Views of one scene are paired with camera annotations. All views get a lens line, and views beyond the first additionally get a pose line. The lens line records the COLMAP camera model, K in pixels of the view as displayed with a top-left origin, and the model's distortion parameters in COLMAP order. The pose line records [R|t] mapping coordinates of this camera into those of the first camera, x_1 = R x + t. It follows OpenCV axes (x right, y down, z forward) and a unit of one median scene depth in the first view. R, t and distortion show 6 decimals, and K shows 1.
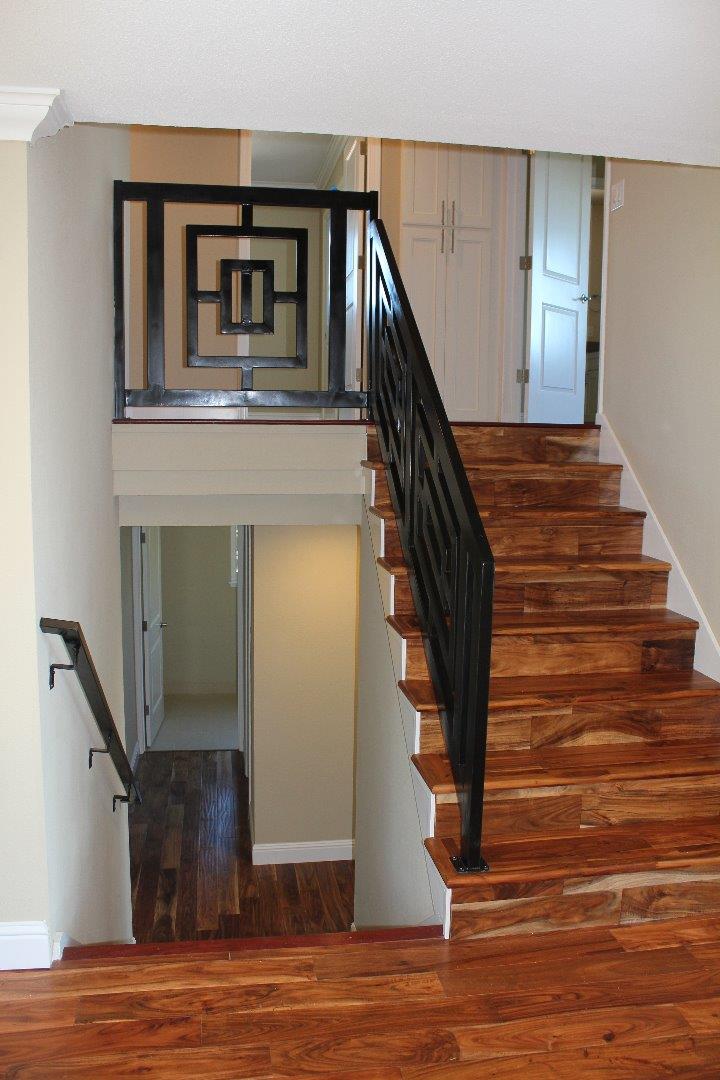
lens RADIAL K [[907.7, 0, 360.0], [0, 907.7, 540.0], [0, 0, 1]] dist [-0.178682, 0.175544]
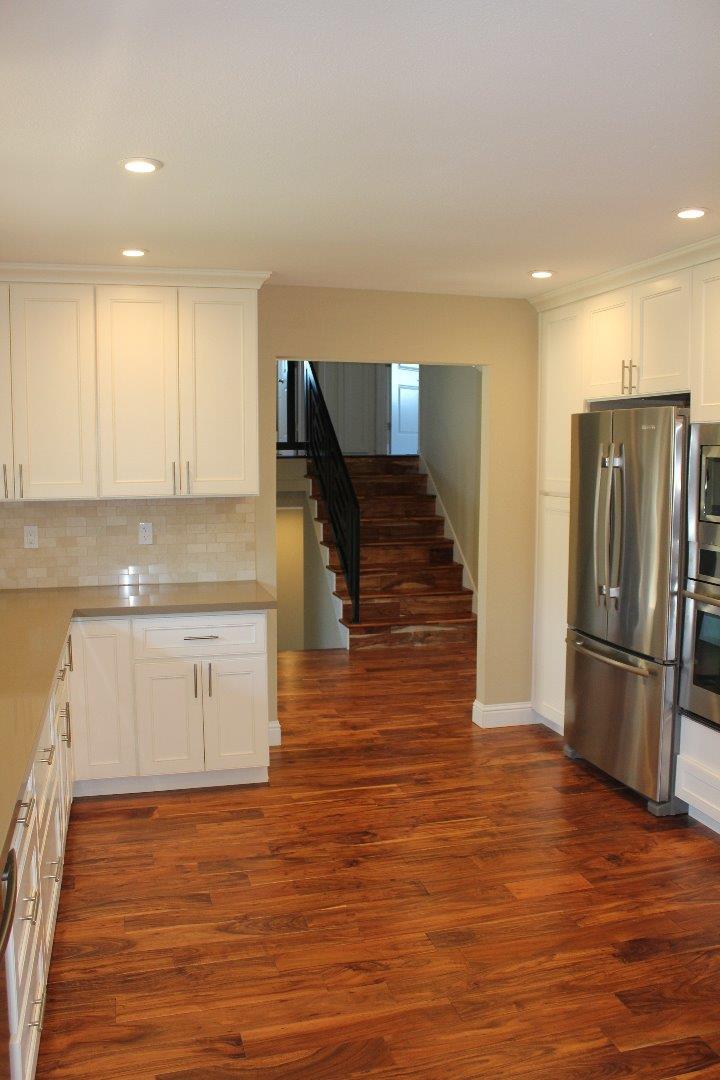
lens RADIAL K [[907.7, 0, 360.0], [0, 907.7, 540.0], [0, 0, 1]] dist [-0.178682, 0.175544]
pose [[0.994669, -0.025948, 0.099804, -0.103506], [0.028098, 0.999401, -0.020196, 0.136445], [-0.099220, 0.022892, 0.994802, -1.375591]]
